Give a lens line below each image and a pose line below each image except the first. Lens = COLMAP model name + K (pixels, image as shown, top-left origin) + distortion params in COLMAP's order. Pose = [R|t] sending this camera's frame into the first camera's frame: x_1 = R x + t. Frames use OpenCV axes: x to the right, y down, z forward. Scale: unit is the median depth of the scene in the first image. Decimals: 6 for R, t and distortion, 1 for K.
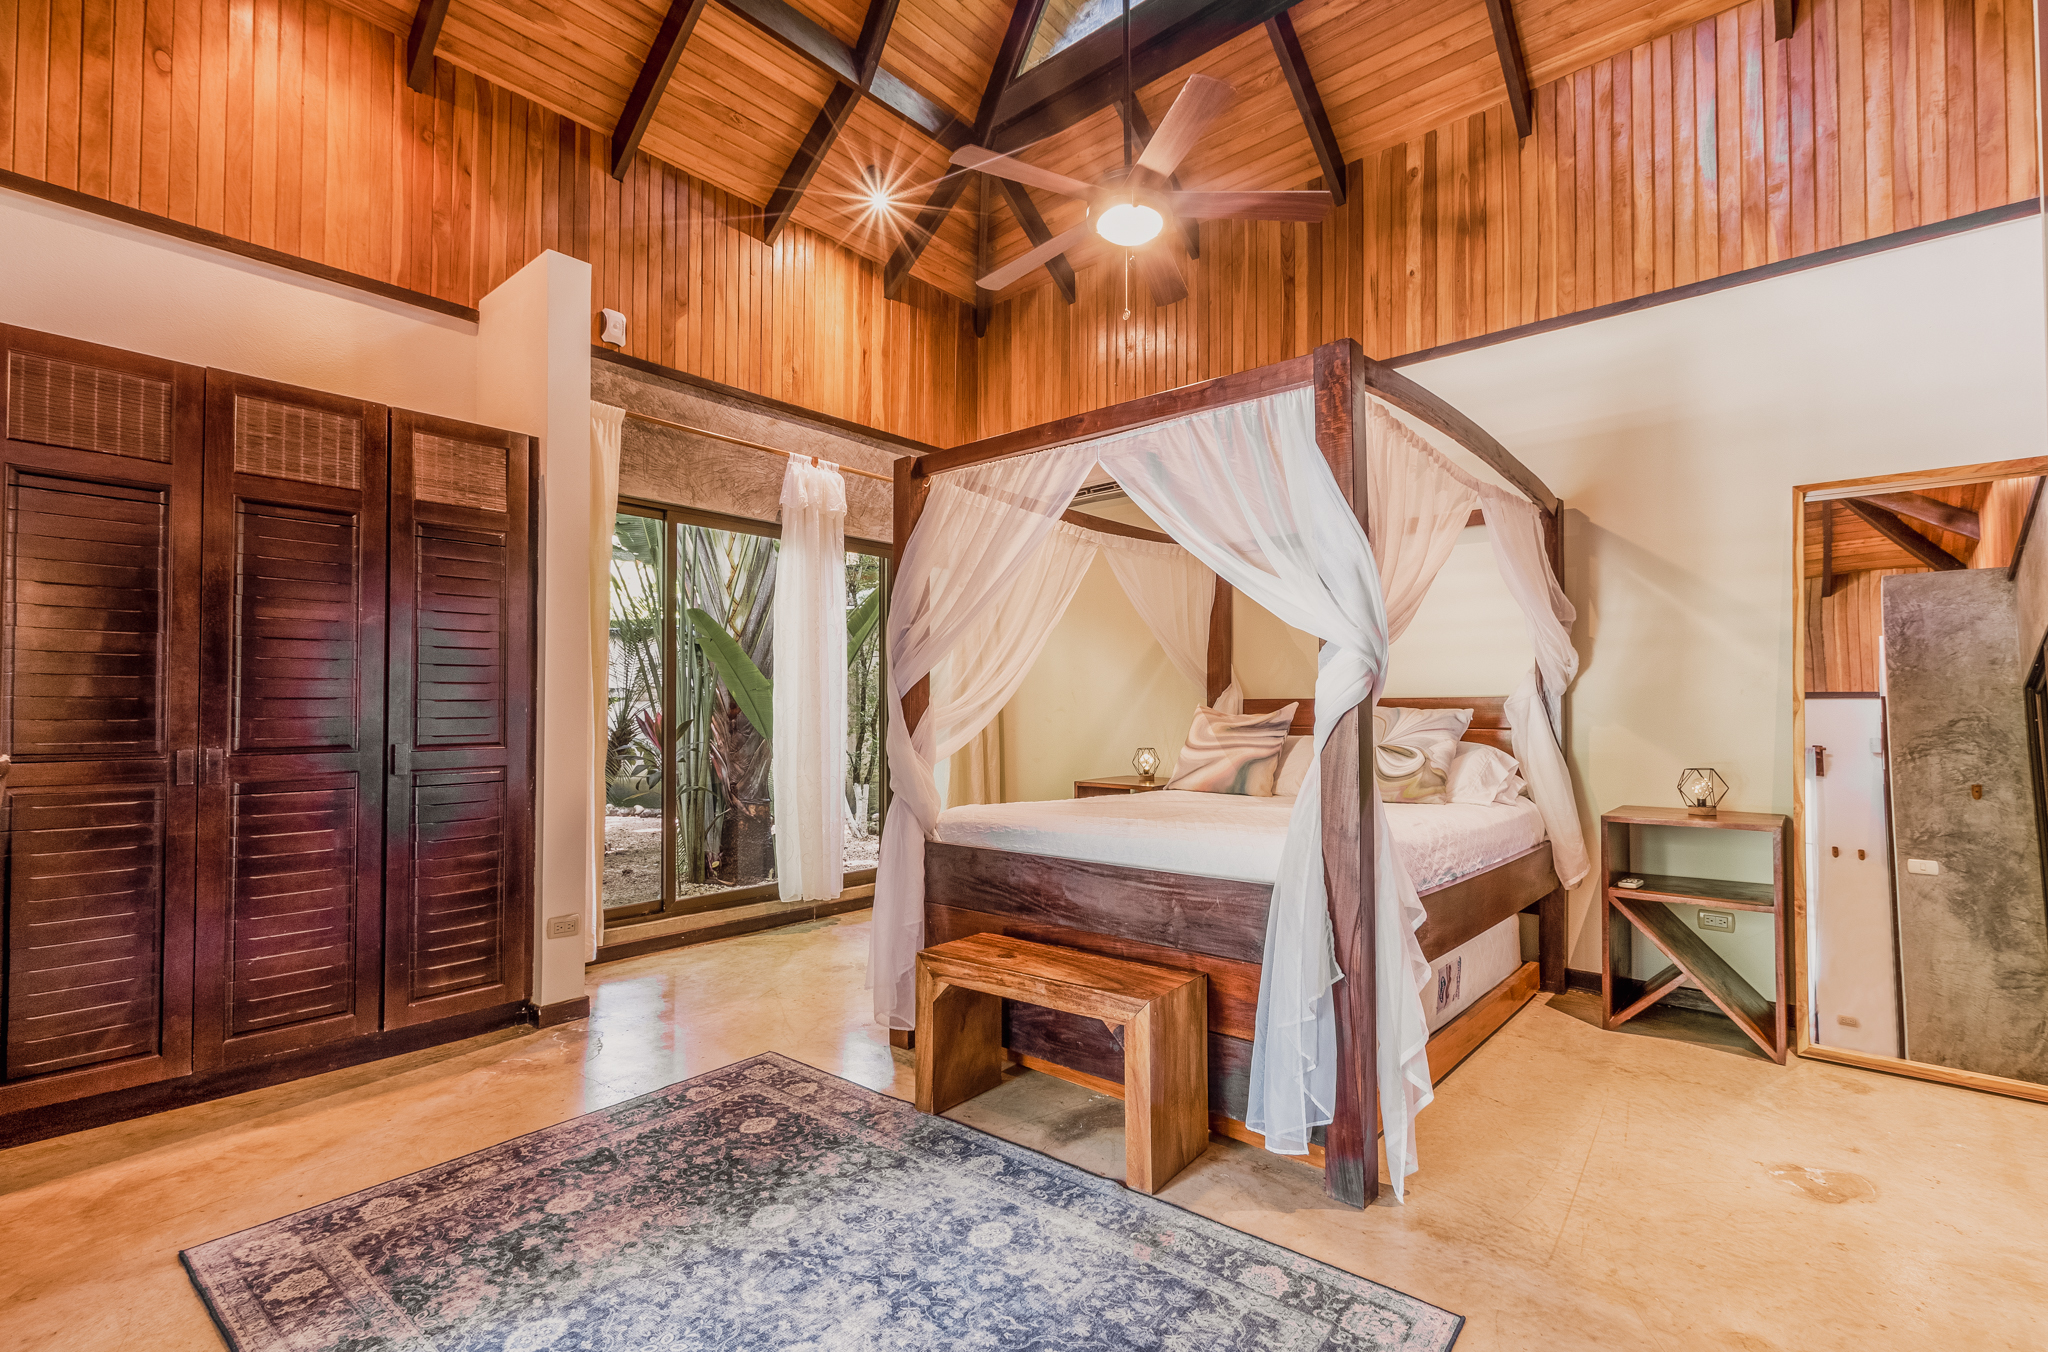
lens RADIAL K [[942.5, 0, 1024.6], [0, 942.5, 691.6], [0, 0, 1]] dist [0.005211, 0.000921]
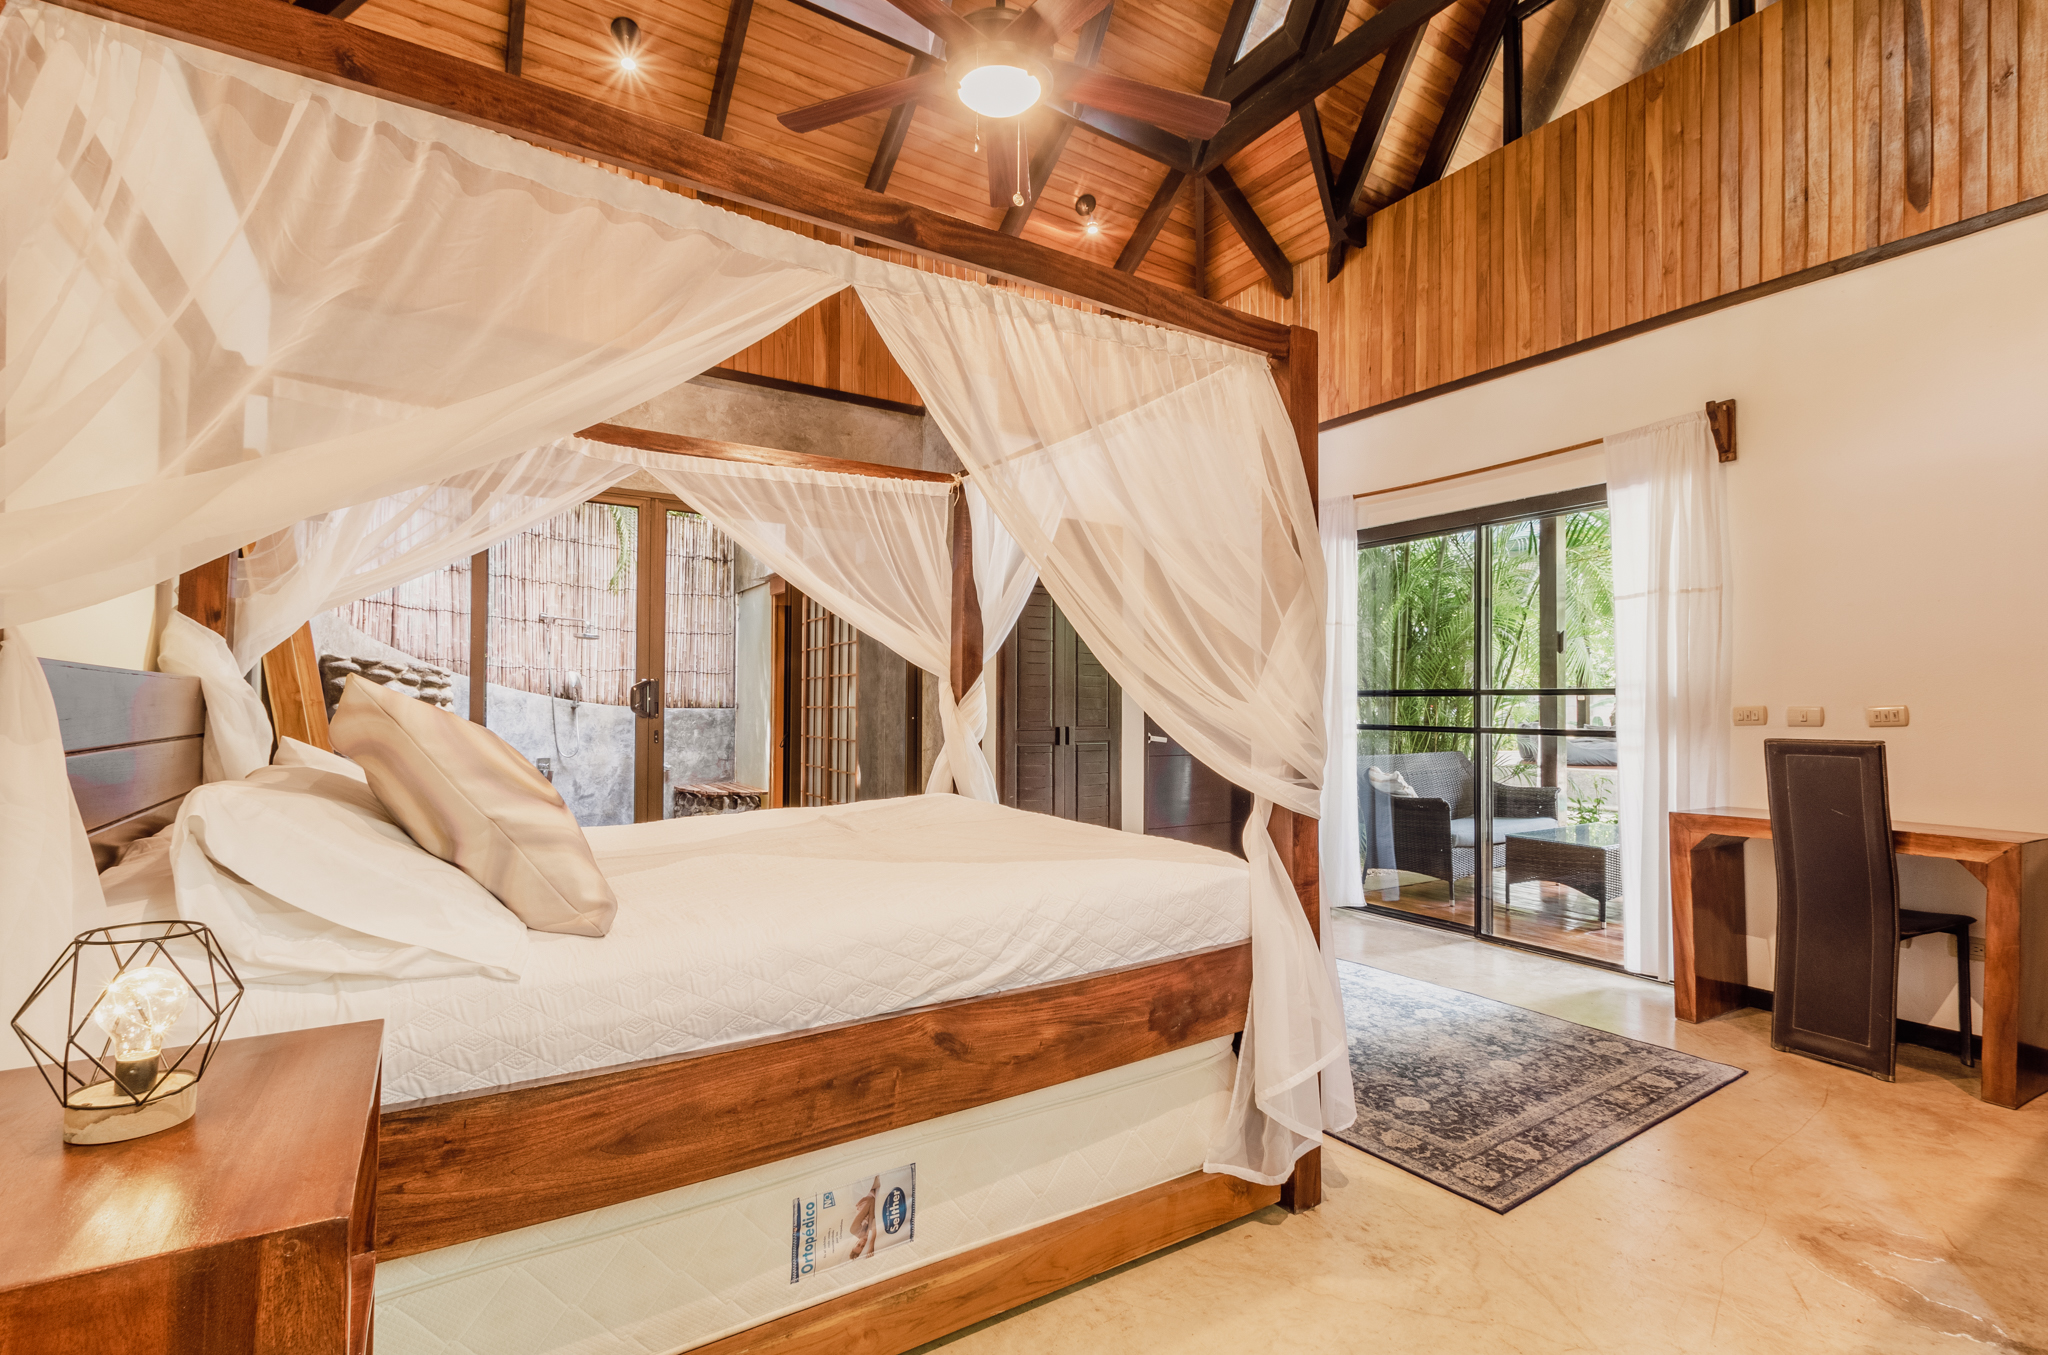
lens RADIAL K [[942.5, 0, 1027.1], [0, 942.5, 691.5], [0, 0, 1]] dist [0.005211, 0.000921]
pose [[-0.962616, 0.003622, 0.270845, -0.167862], [-0.006983, 0.999246, -0.038183, 0.046644], [-0.270779, -0.038647, -0.961865, 2.316527]]
